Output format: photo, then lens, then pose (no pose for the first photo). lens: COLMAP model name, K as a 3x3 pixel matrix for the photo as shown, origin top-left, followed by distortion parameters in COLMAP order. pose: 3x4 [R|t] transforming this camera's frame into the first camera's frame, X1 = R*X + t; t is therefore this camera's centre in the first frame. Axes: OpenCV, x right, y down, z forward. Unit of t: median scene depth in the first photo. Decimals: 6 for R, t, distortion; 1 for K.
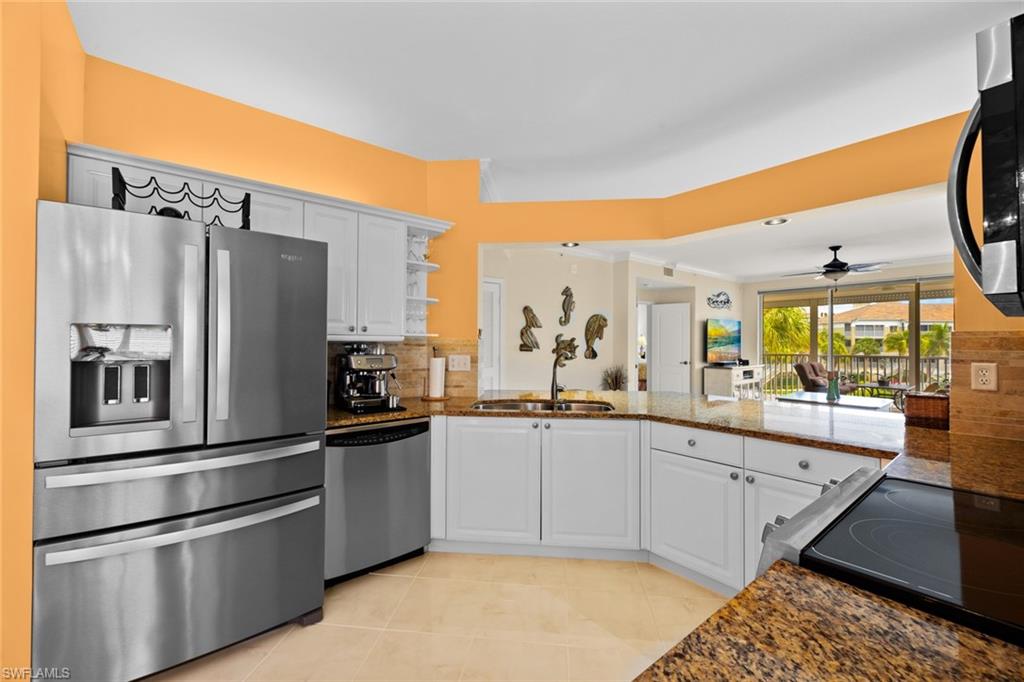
lens RADIAL K [[411.8, 0, 511.7], [0, 411.8, 336.9], [0, 0, 1]] dist [0.001817, 0.000185]
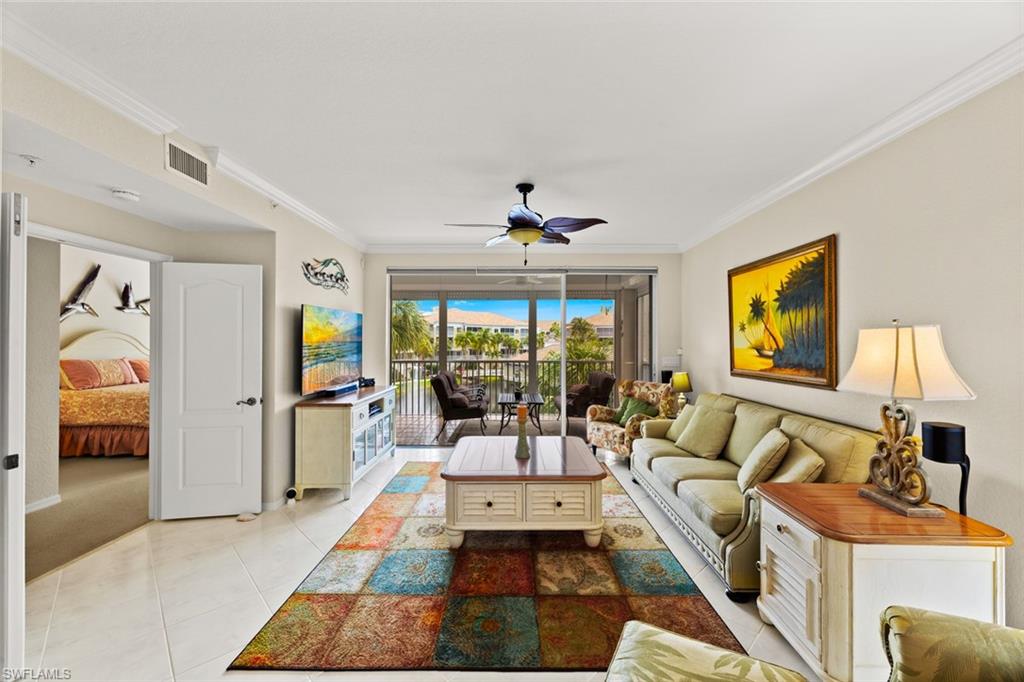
lens RADIAL K [[412.8, 0, 509.3], [0, 412.8, 339.3], [0, 0, 1]] dist [0.001100, -0.000323]
pose [[0.637583, -0.001356, 0.770380, 0.324301], [-0.007509, 0.999940, 0.007974, -0.010937], [-0.770345, -0.010869, 0.637535, 0.637297]]
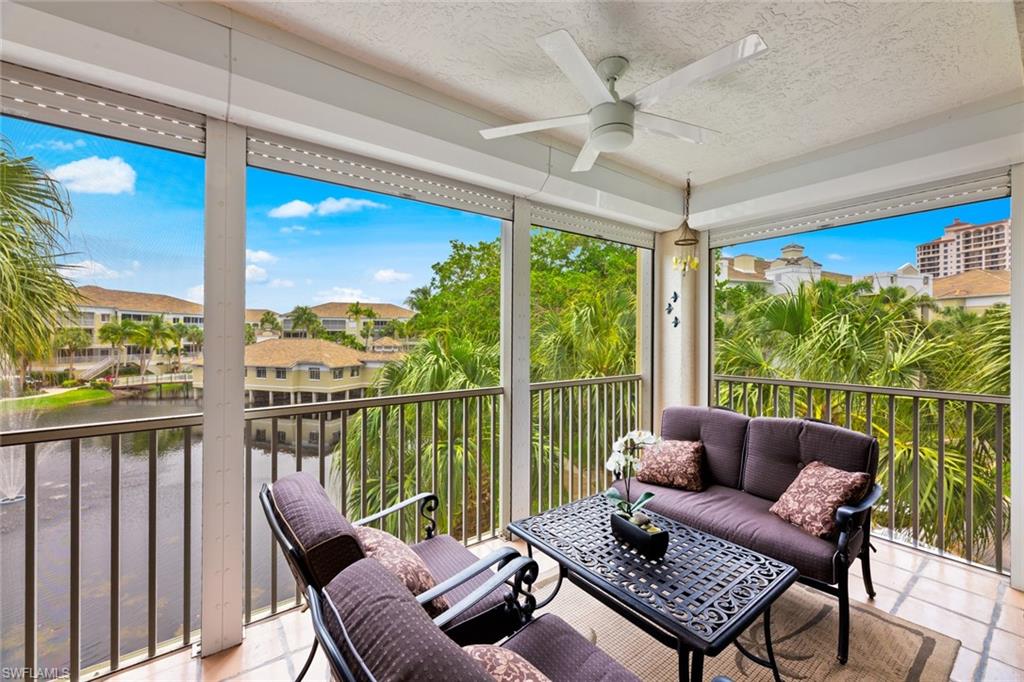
lens RADIAL K [[411.8, 0, 511.7], [0, 411.8, 336.9], [0, 0, 1]] dist [0.001817, 0.000185]
pose [[0.028227, -0.009402, 0.999557, 0.889750], [-0.015318, 0.999834, 0.009838, 0.001991], [-0.999484, -0.015589, 0.028078, 1.403000]]
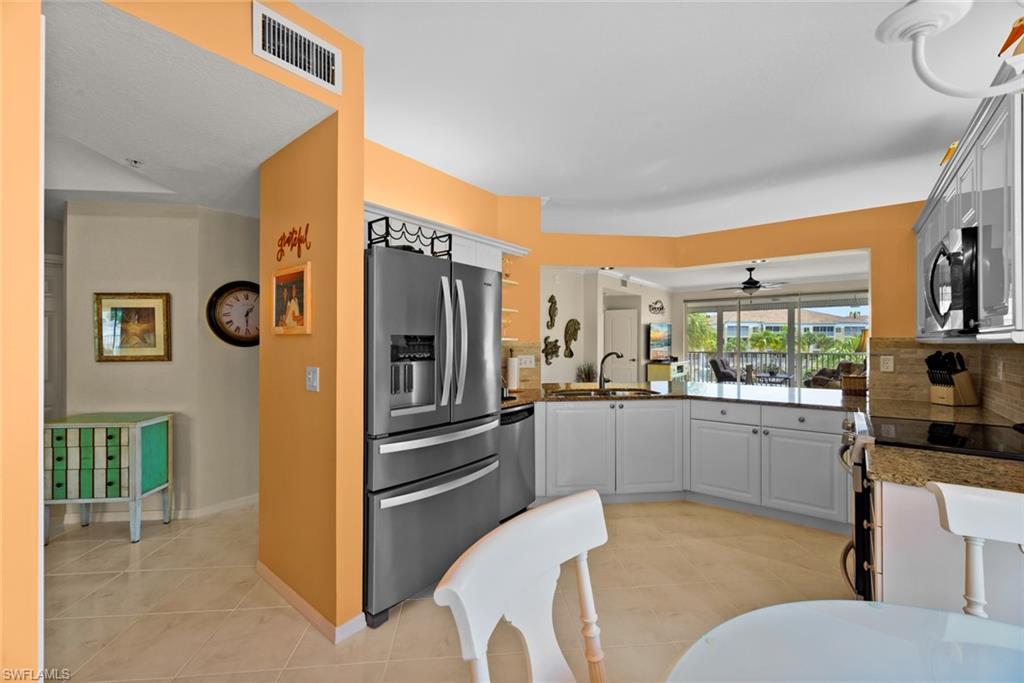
lens RADIAL K [[412.8, 0, 509.3], [0, 412.8, 339.8], [0, 0, 1]] dist [0.001100, -0.000323]
pose [[0.977073, -0.003577, 0.212873, -0.224900], [0.001957, 0.999967, 0.007824, -0.006160], [-0.212894, -0.007228, 0.977049, -0.101908]]
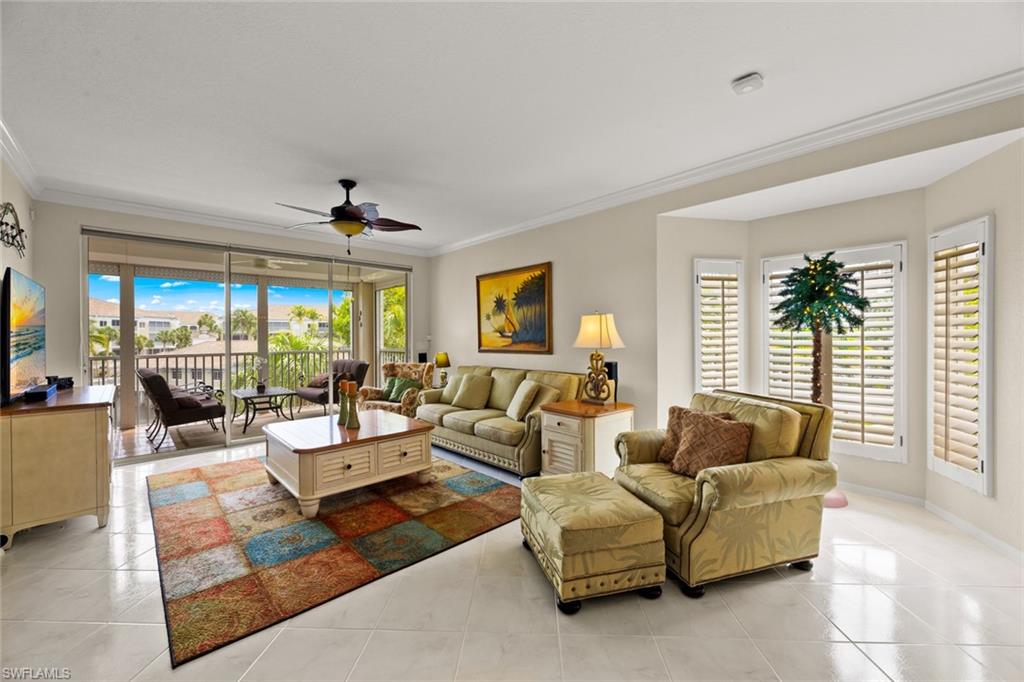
lens RADIAL K [[411.8, 0, 511.7], [0, 411.8, 336.9], [0, 0, 1]] dist [0.001817, 0.000185]
pose [[-0.069397, -0.007249, 0.997563, 0.140774], [-0.006927, 0.999953, 0.006785, 0.009553], [-0.997565, -0.006439, -0.069444, 0.777889]]
